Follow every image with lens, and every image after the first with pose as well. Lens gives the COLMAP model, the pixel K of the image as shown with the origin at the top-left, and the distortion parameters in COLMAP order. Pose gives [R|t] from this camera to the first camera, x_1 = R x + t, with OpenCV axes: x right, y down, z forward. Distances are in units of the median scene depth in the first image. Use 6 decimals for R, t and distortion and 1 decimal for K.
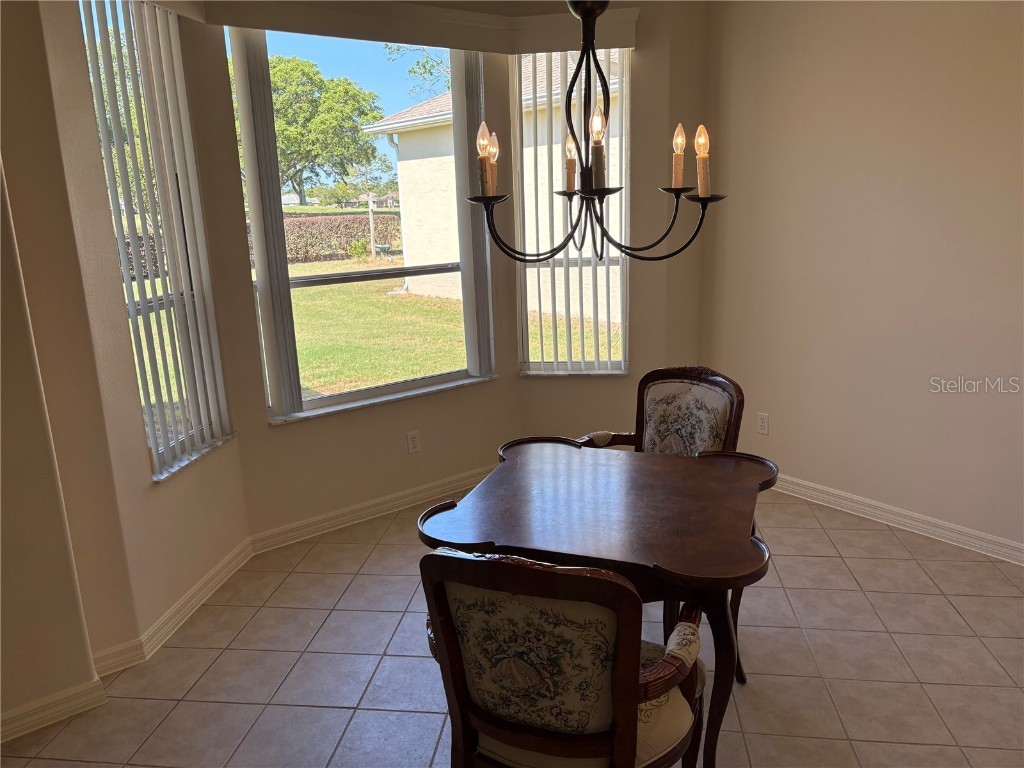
lens RADIAL K [[781.8, 0, 512.0], [0, 781.8, 384.0], [0, 0, 1]] dist [0.024578, 0.003089]
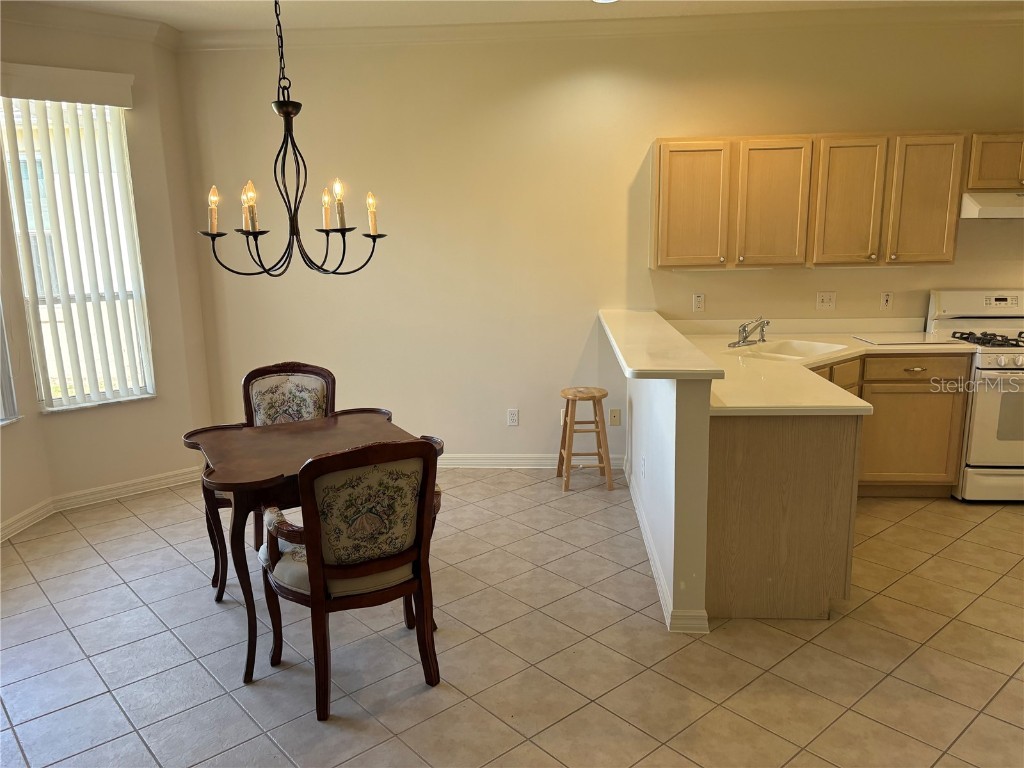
lens RADIAL K [[779.8, 0, 512.0], [0, 779.8, 384.0], [0, 0, 1]] dist [0.070188, 0.001401]
pose [[0.656853, -0.126776, 0.743285, -0.650530], [0.173827, 0.984672, 0.014333, 0.077631], [-0.733709, 0.119788, 0.668821, -0.223923]]
